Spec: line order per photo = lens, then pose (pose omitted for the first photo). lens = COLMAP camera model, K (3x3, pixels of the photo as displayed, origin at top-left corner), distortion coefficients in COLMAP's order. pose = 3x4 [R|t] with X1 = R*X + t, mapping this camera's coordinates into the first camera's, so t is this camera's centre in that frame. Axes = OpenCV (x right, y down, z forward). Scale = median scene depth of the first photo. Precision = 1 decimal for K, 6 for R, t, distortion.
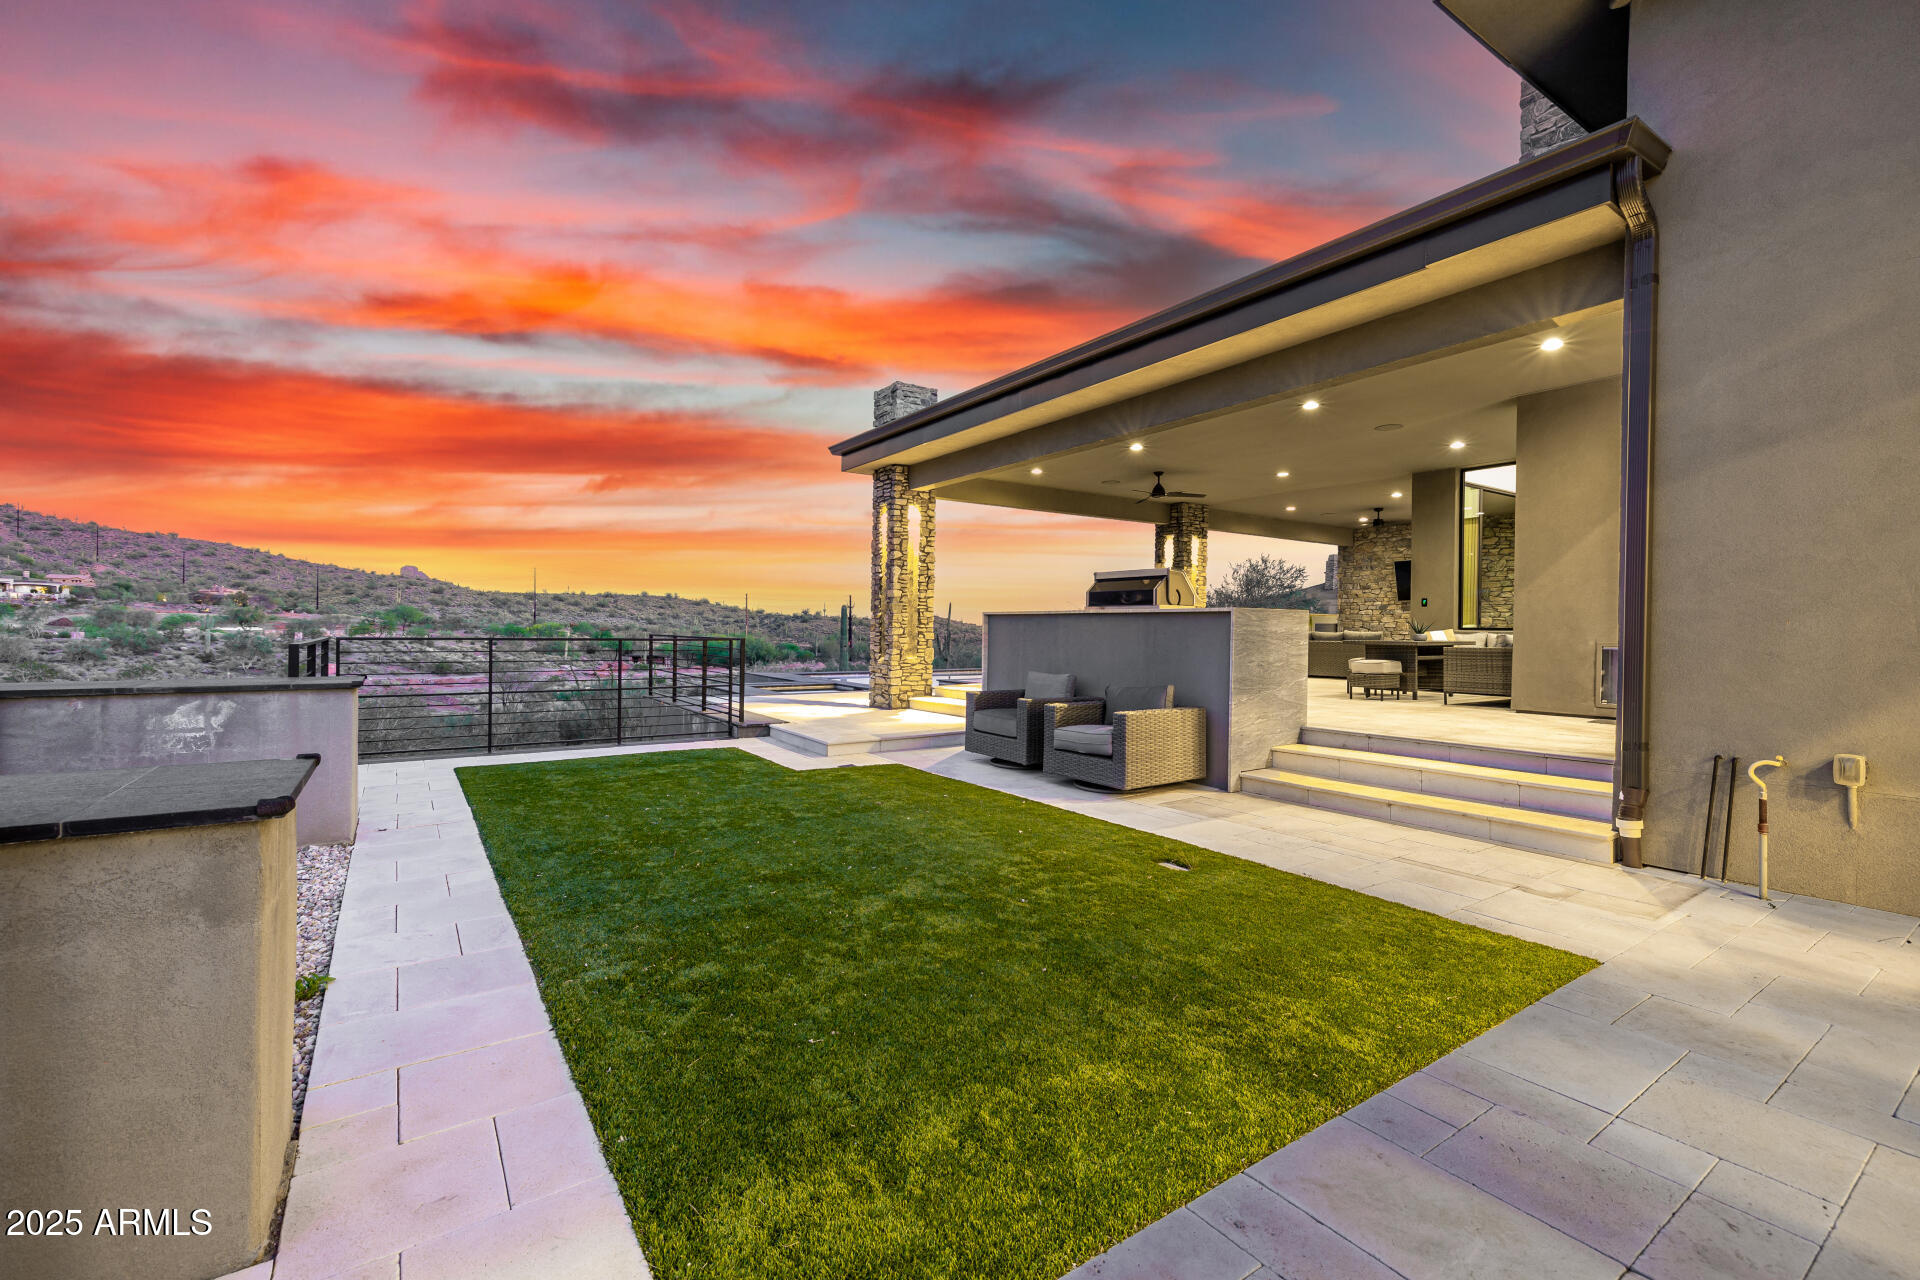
lens RADIAL K [[814.0, 0, 957.2], [0, 814.0, 636.8], [0, 0, 1]] dist [0.000506, 0.000017]
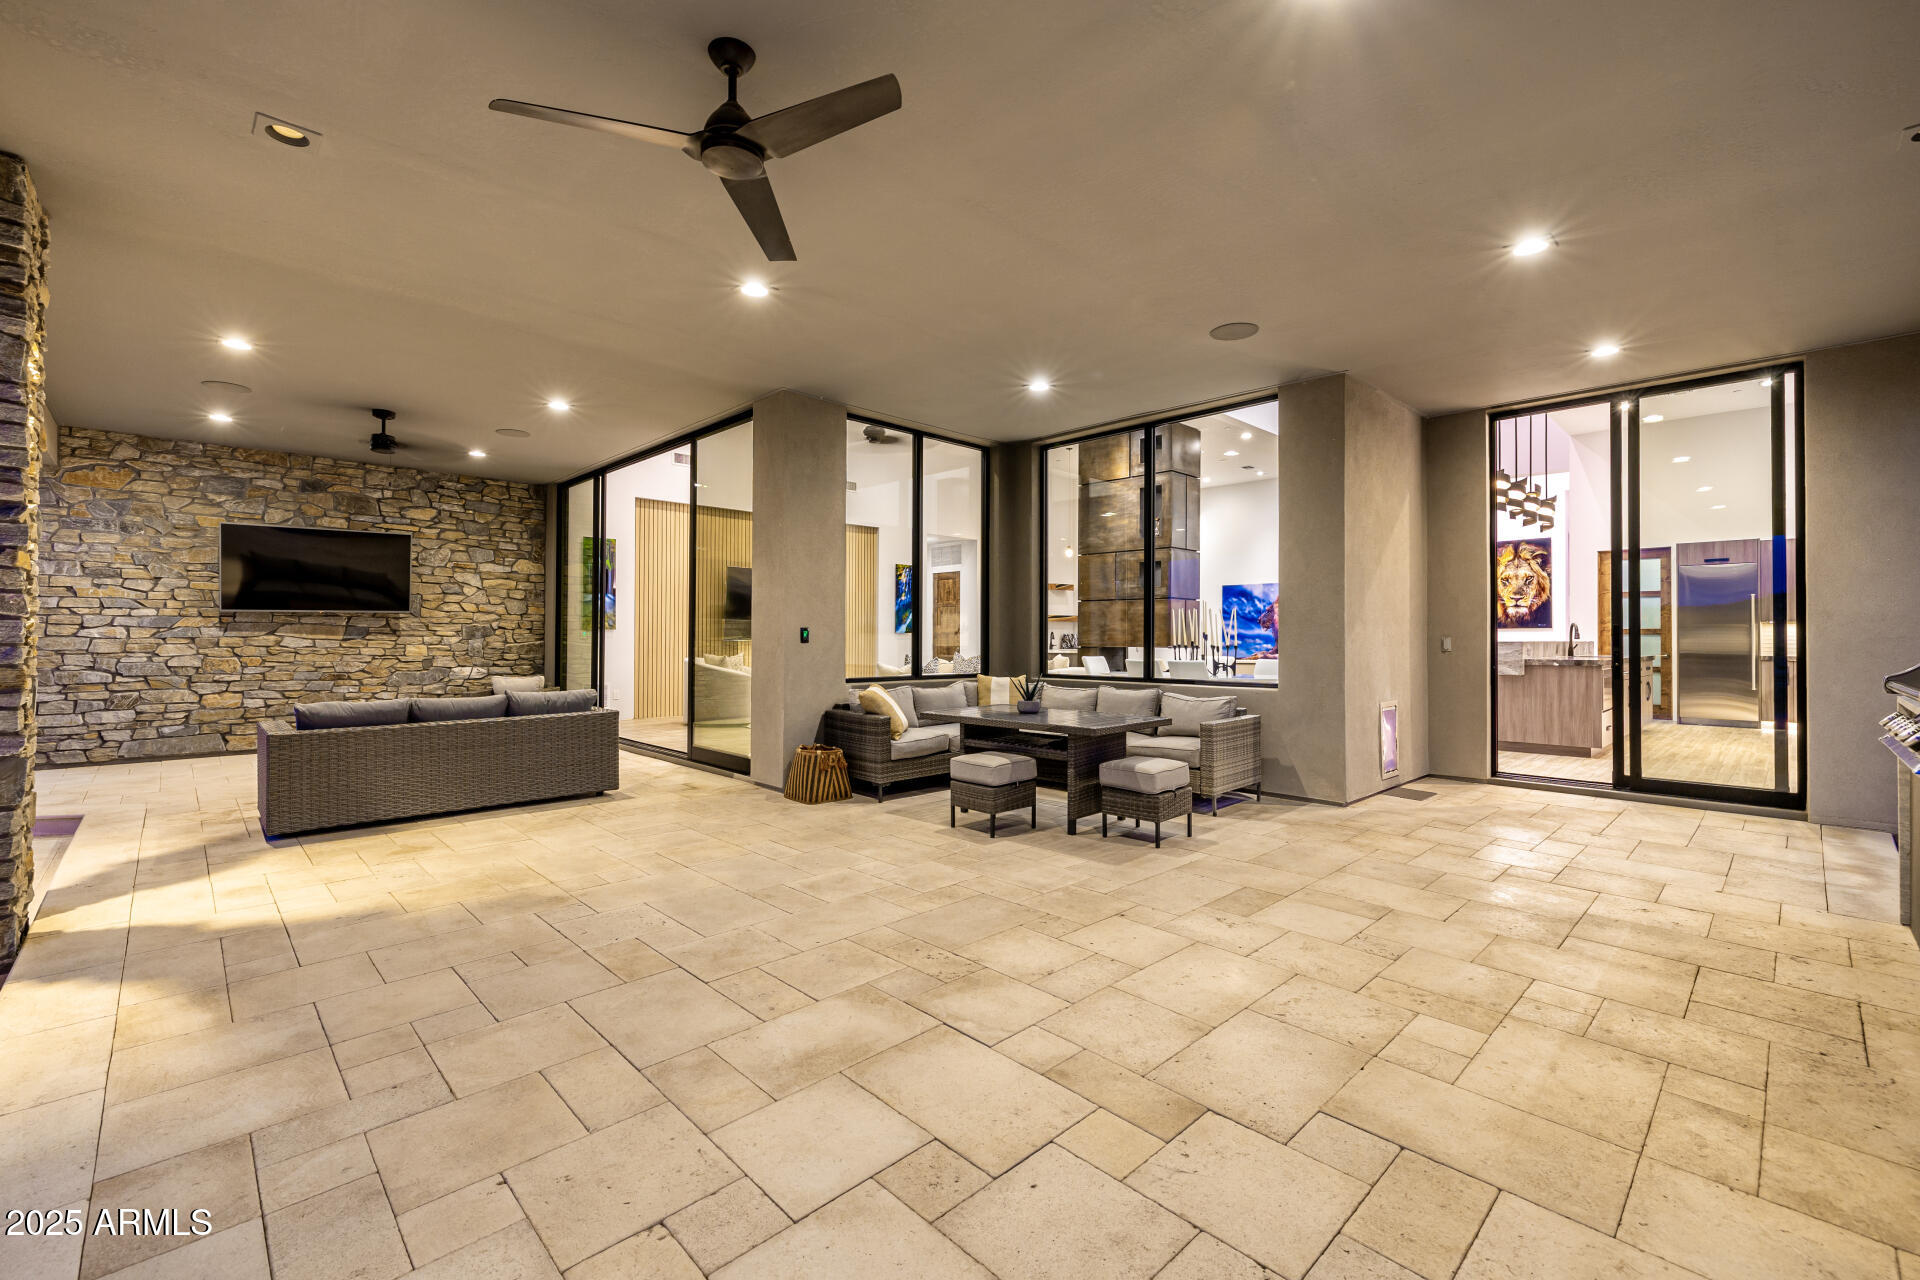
lens RADIAL K [[814.0, 0, 961.8], [0, 814.0, 632.9], [0, 0, 1]] dist [0.000506, 0.000017]
pose [[-0.173489, -0.000229, 0.984836, 0.016411], [0.005060, 0.999987, 0.001124, -0.030098], [-0.984823, 0.005178, -0.173486, 0.689899]]
